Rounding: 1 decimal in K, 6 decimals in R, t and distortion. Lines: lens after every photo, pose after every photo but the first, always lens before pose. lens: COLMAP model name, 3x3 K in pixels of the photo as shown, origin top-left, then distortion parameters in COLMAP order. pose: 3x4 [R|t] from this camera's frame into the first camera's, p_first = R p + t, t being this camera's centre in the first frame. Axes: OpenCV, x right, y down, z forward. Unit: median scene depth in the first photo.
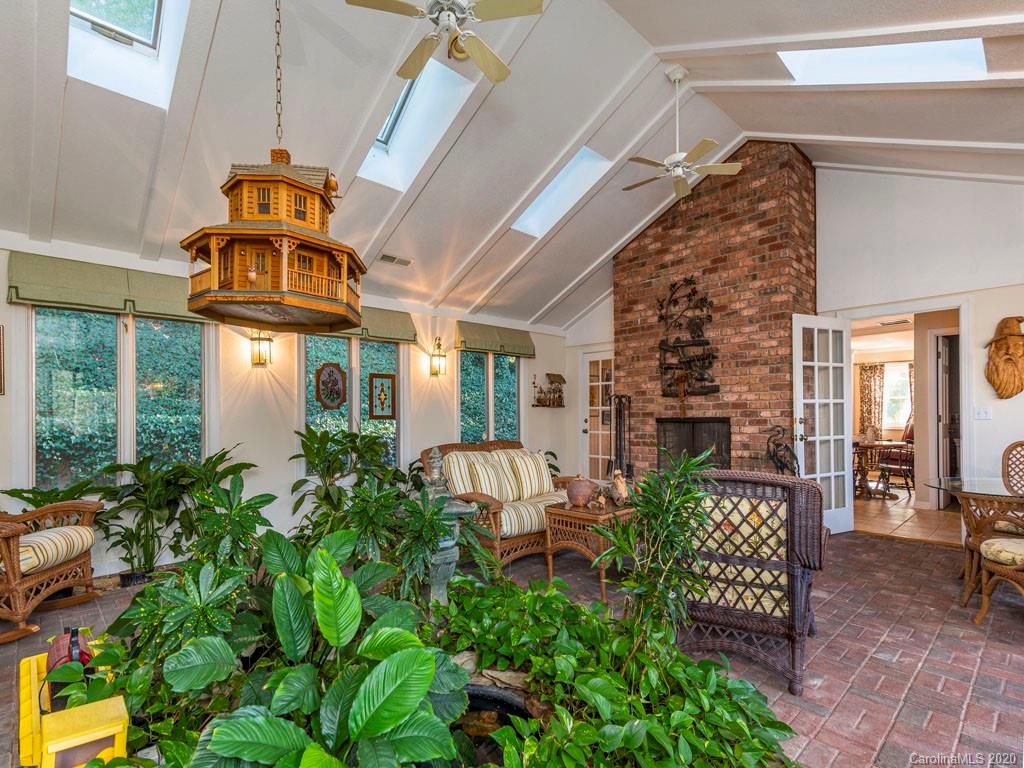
lens RADIAL K [[505.8, 0, 518.7], [0, 505.8, 416.0], [0, 0, 1]] dist [0.003924, -0.001438]
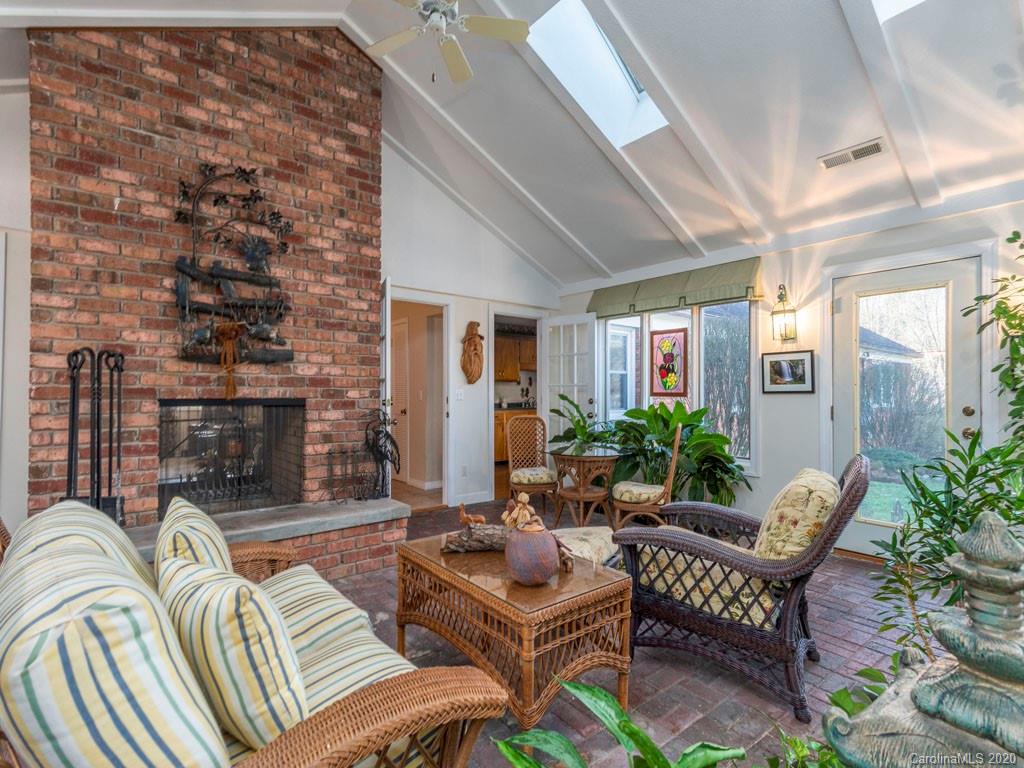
lens RADIAL K [[505.8, 0, 512.2], [0, 505.8, 391.9], [0, 0, 1]] dist [0.003924, -0.001438]
pose [[0.062669, 0.011723, 0.997966, -0.261460], [-0.005044, 0.999922, -0.011429, 0.000113], [-0.998022, -0.004318, 0.062723, 0.670561]]
